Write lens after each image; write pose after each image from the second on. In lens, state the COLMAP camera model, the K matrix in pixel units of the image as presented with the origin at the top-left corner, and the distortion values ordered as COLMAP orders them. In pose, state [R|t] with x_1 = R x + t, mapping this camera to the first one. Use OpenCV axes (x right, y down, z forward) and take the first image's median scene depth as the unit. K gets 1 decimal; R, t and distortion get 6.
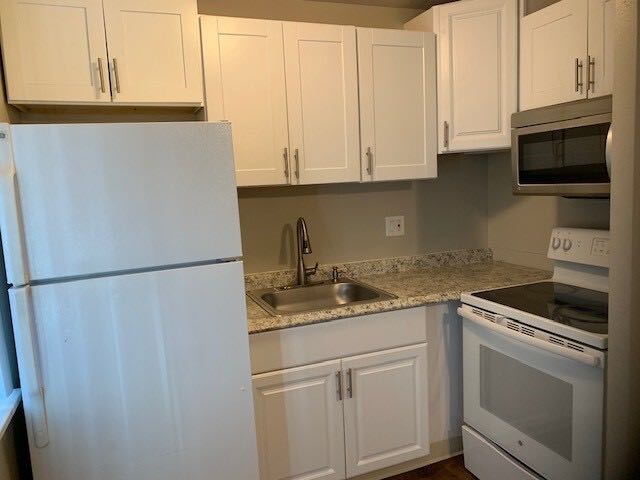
lens RADIAL K [[484.4, 0, 321.8], [0, 484.4, 241.2], [0, 0, 1]] dist [0.040851, -0.064065]
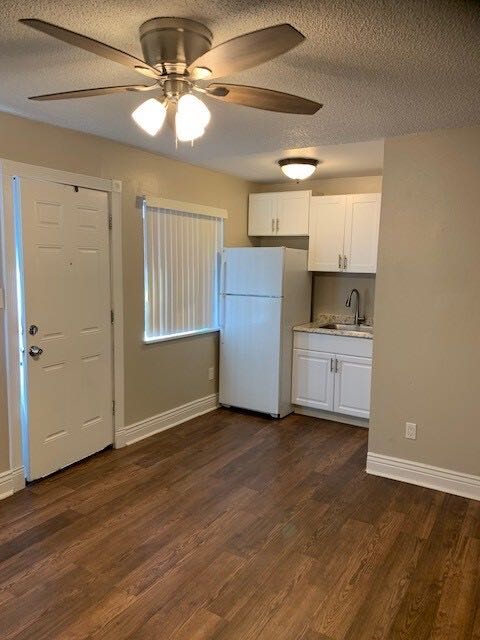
lens RADIAL K [[484.4, 0, 240.0], [0, 484.4, 320.0], [0, 0, 1]] dist [0.040851, -0.064065]
pose [[0.602413, 0.161316, -0.781713, 1.449179], [-0.141838, 0.985412, 0.094047, -0.050444], [0.785481, 0.054221, 0.616506, -0.674155]]
